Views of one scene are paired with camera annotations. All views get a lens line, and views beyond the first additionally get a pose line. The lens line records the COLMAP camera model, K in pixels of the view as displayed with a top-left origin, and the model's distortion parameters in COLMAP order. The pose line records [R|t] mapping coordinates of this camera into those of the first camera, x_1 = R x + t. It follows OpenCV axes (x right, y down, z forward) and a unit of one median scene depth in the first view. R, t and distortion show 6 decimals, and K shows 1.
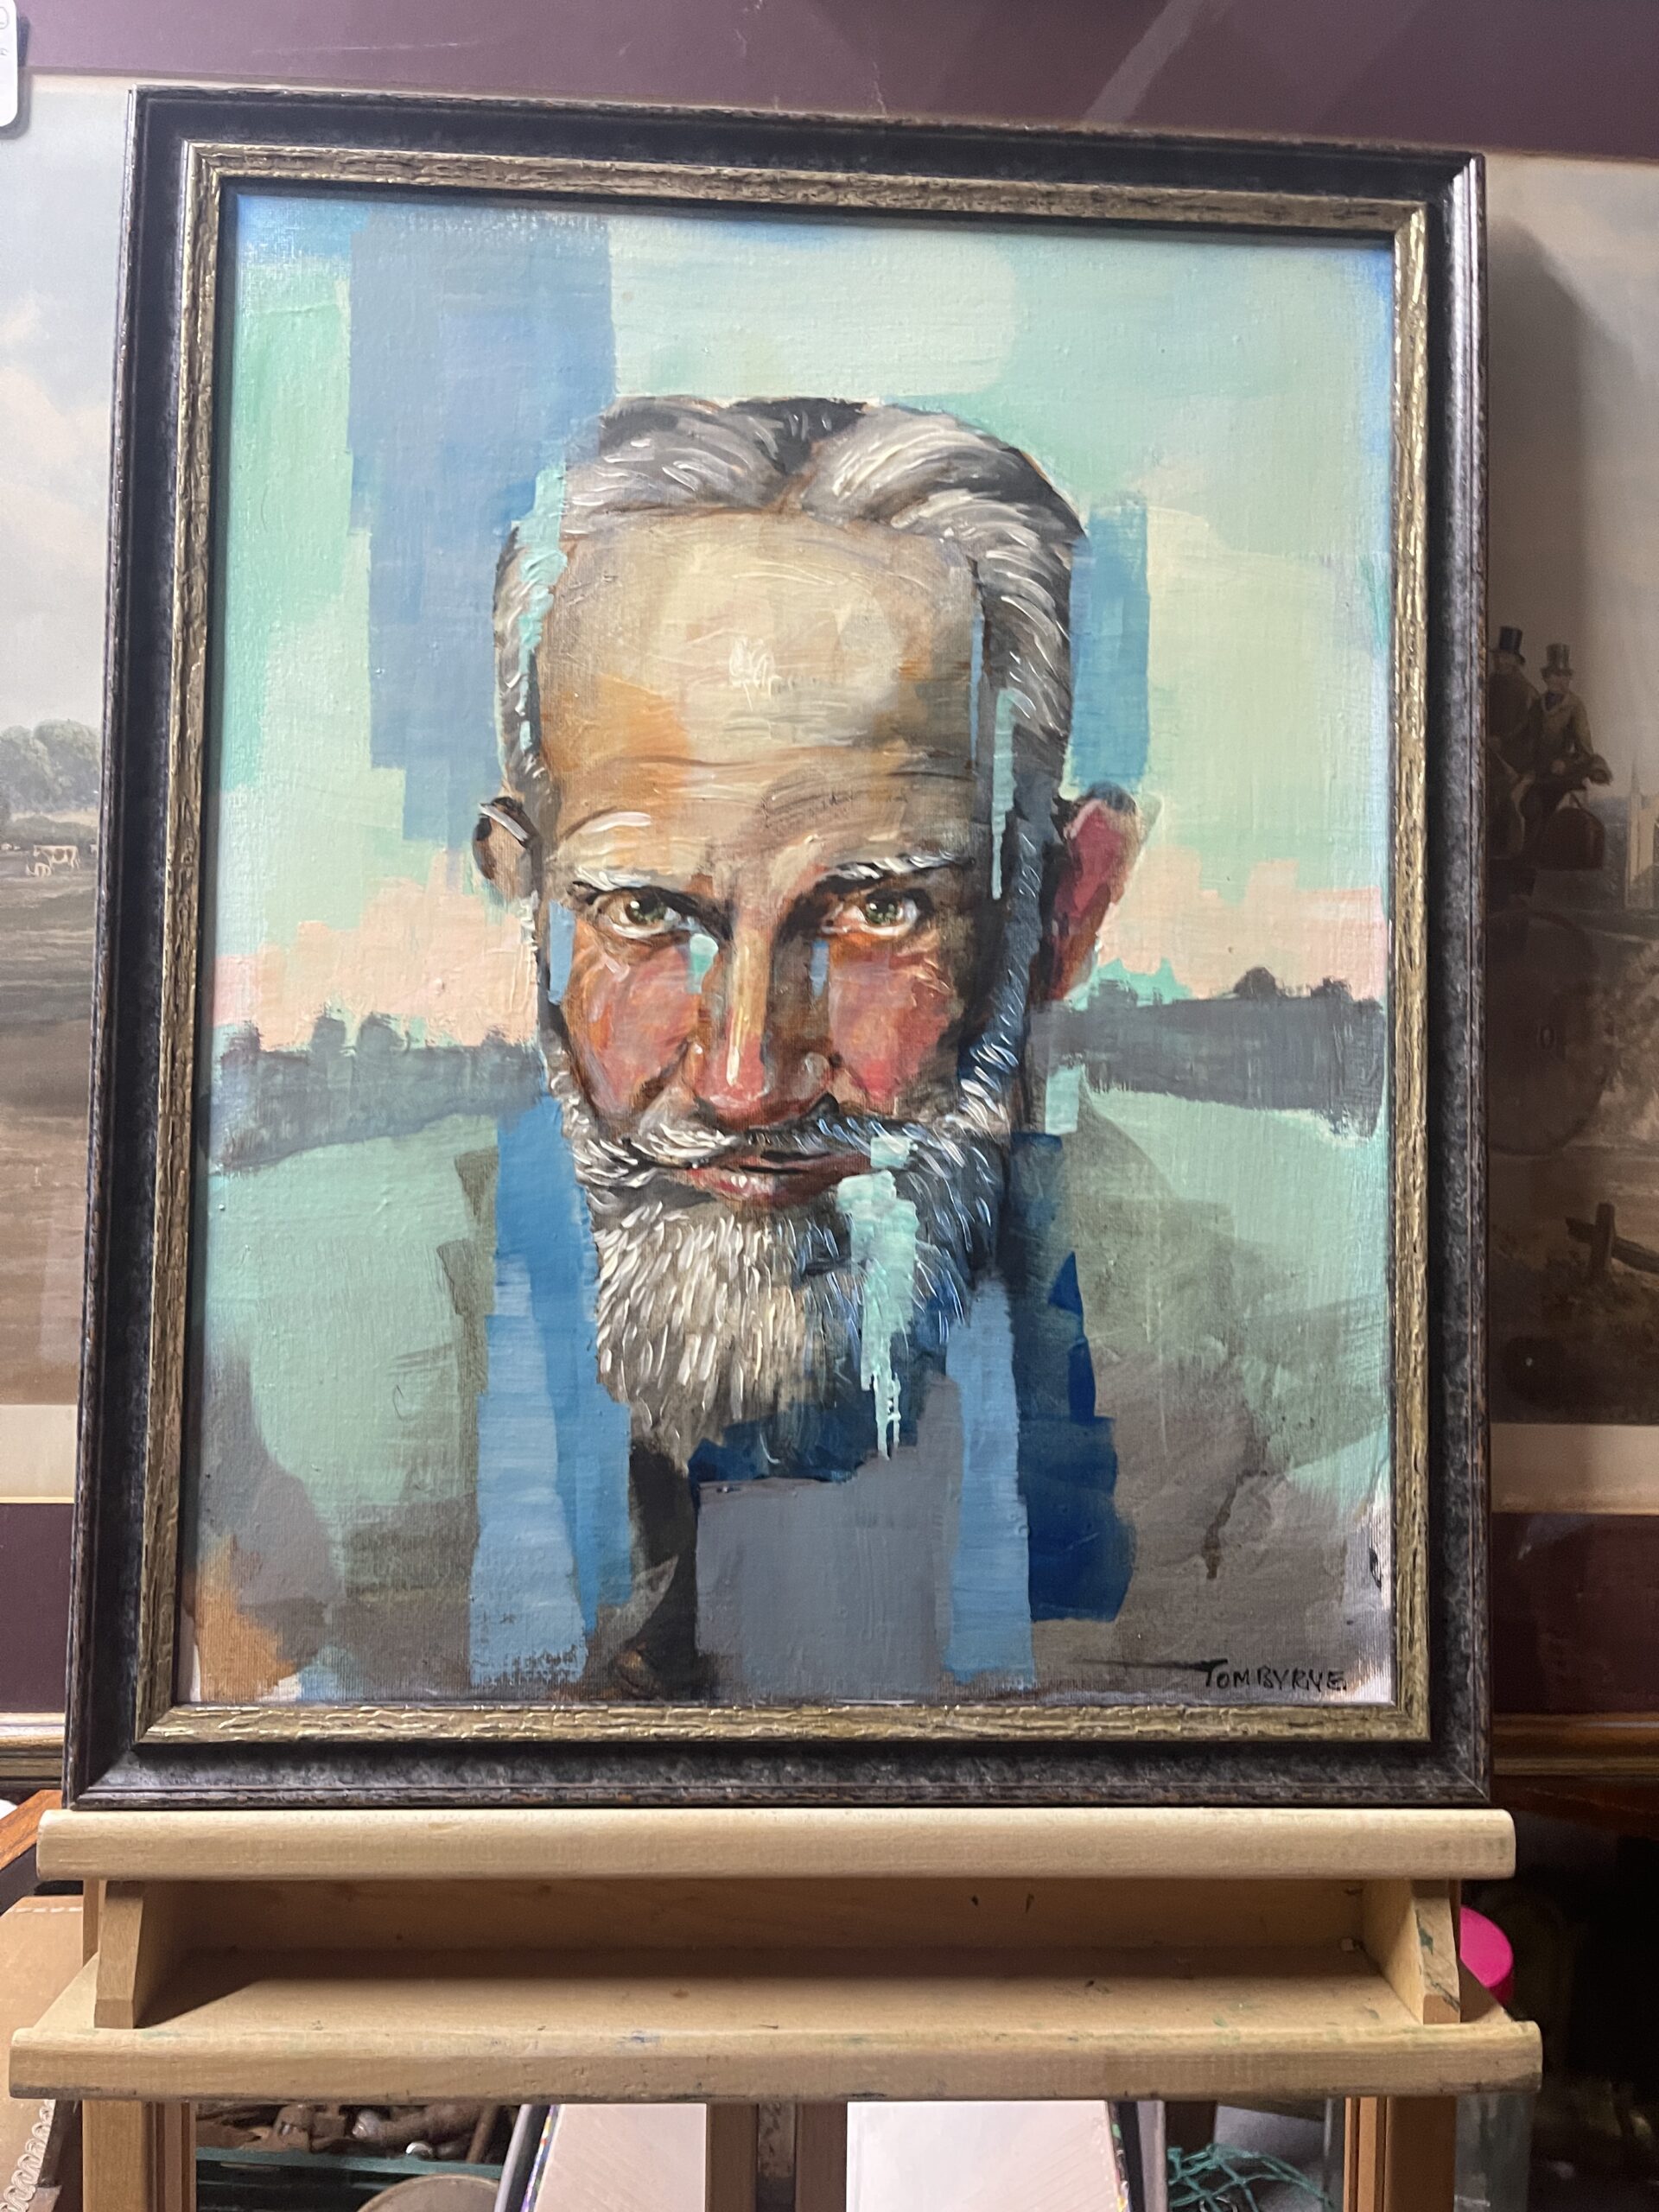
lens RADIAL K [[1661.7, 0, 799.9], [0, 1661.7, 1109.1], [0, 0, 1]] dist [0.062407, -0.101965]
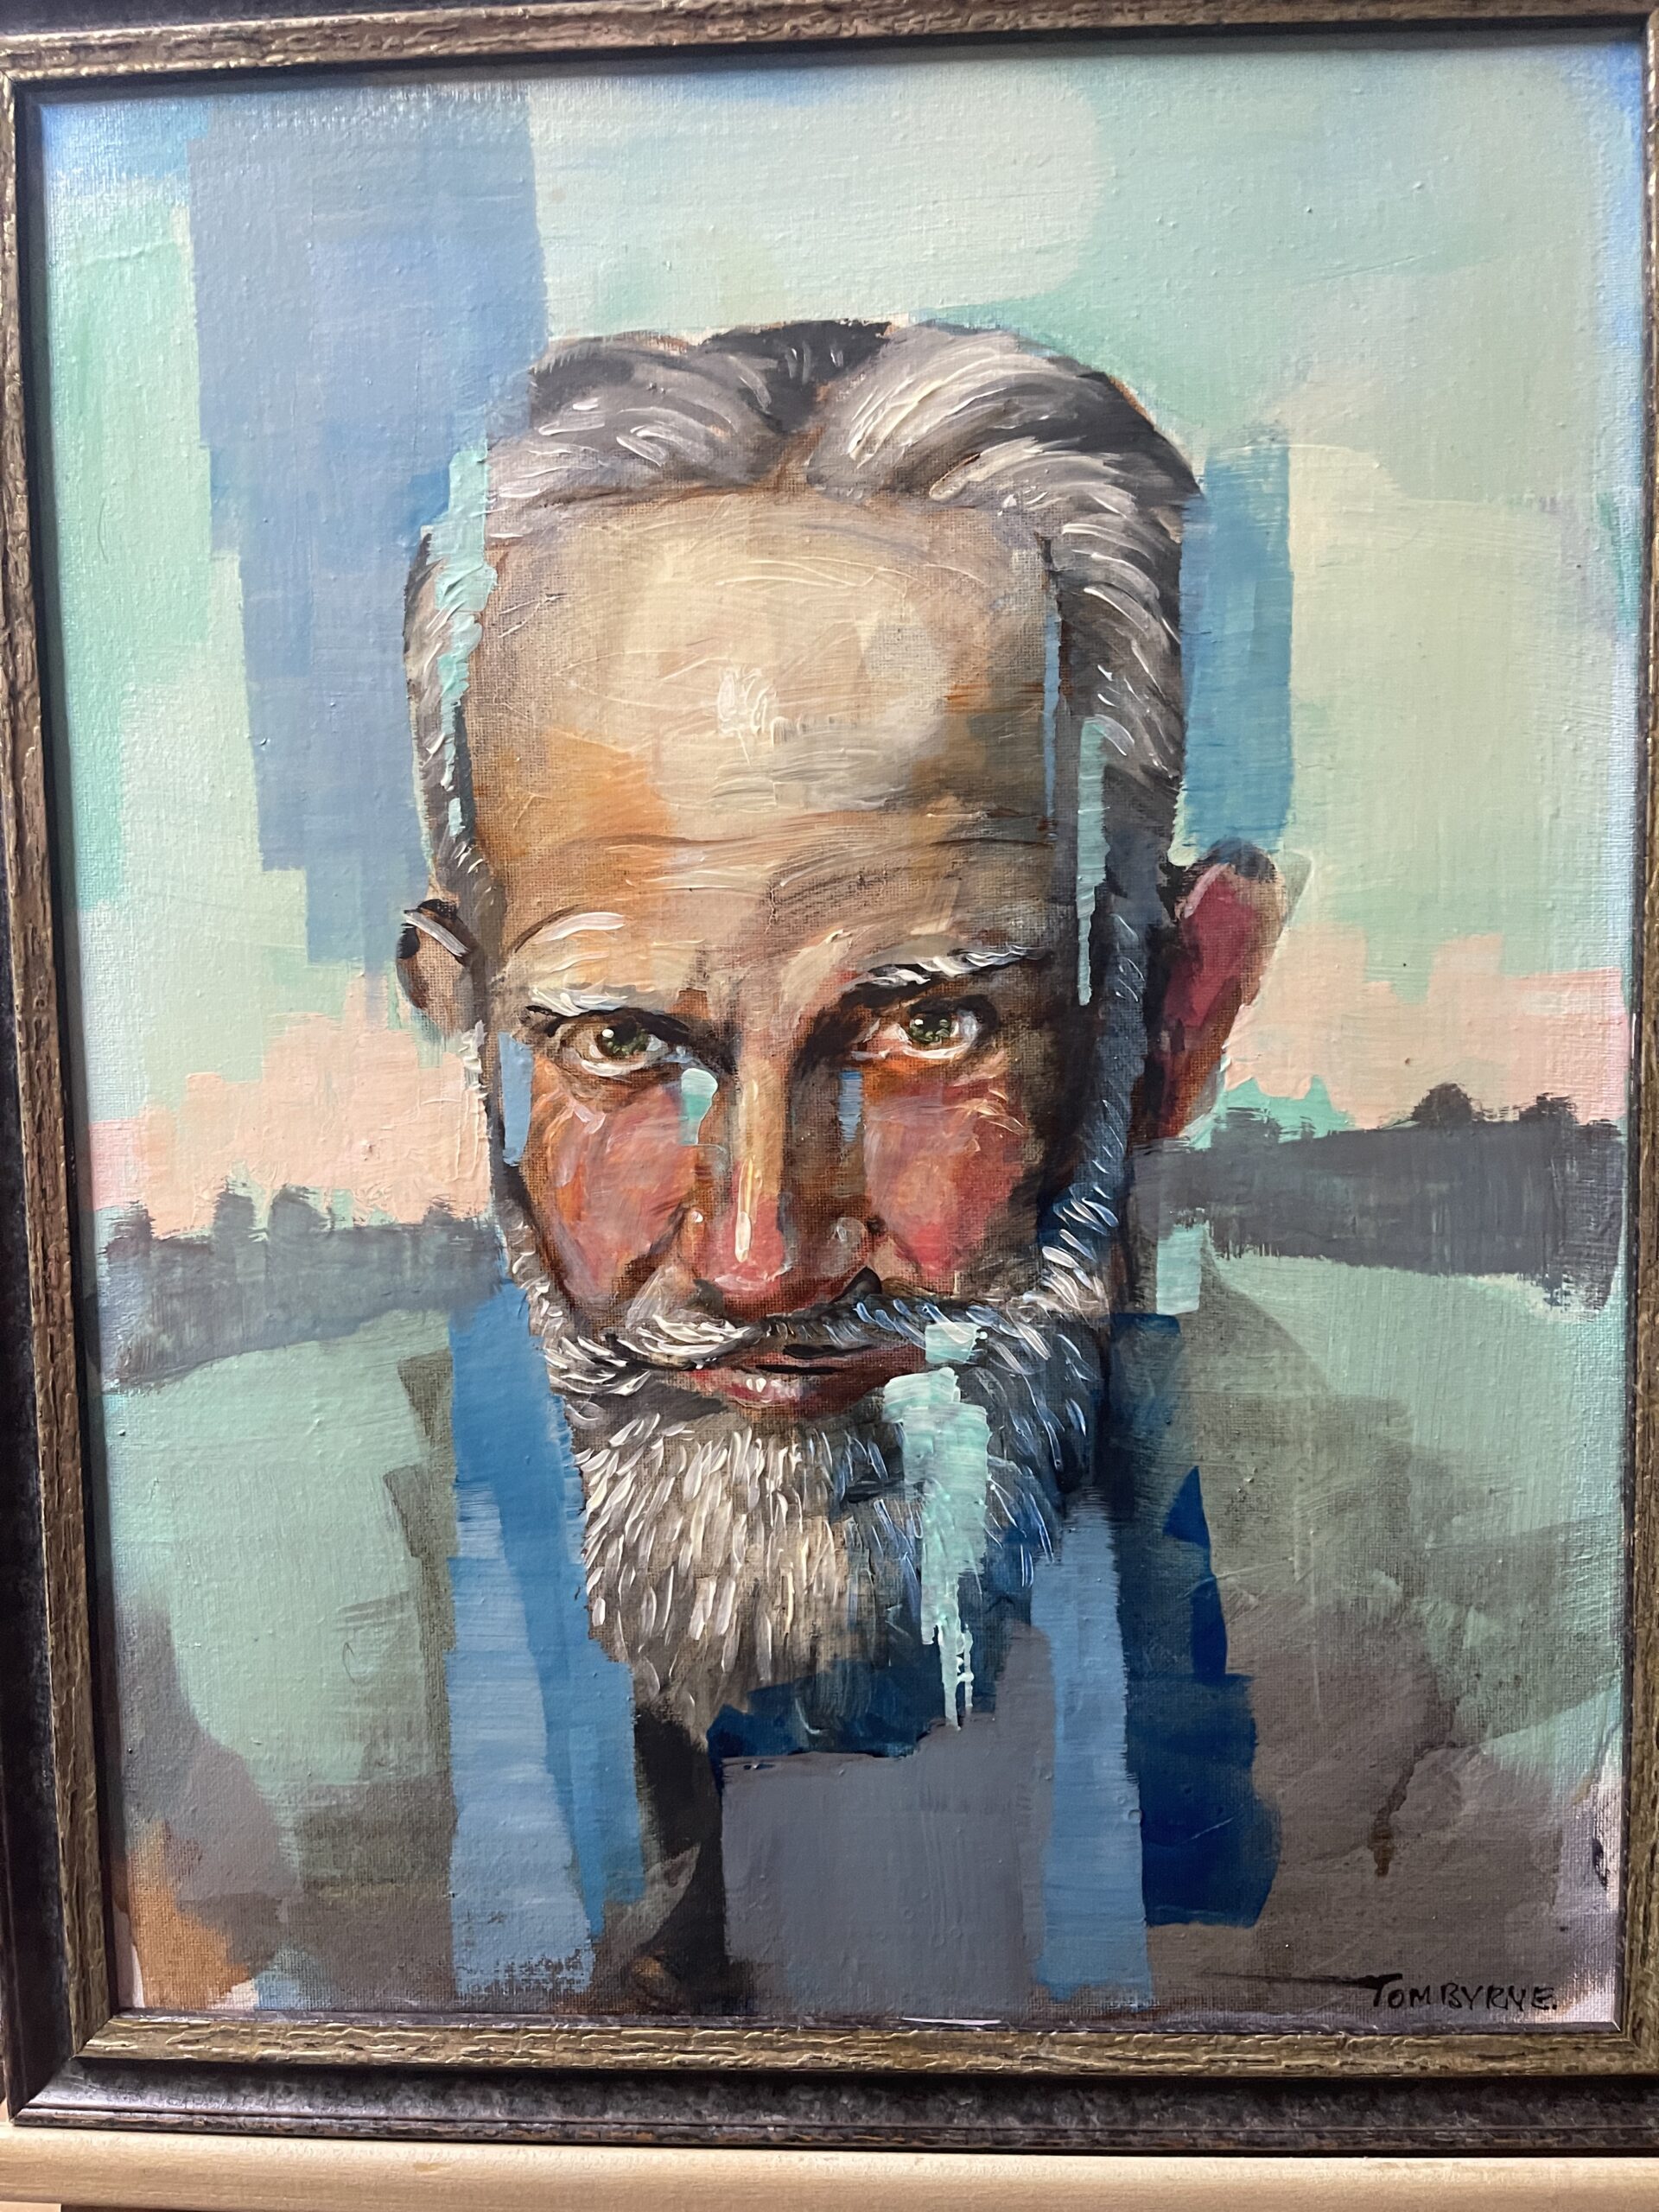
lens RADIAL K [[1661.7, 0, 799.9], [0, 1661.7, 1109.1], [0, 0, 1]] dist [0.062407, -0.101965]
pose [[0.994391, -0.028304, -0.101906, 0.066469], [0.040065, 0.992525, 0.115278, -0.173187], [0.097882, -0.118715, 0.988092, 0.245354]]
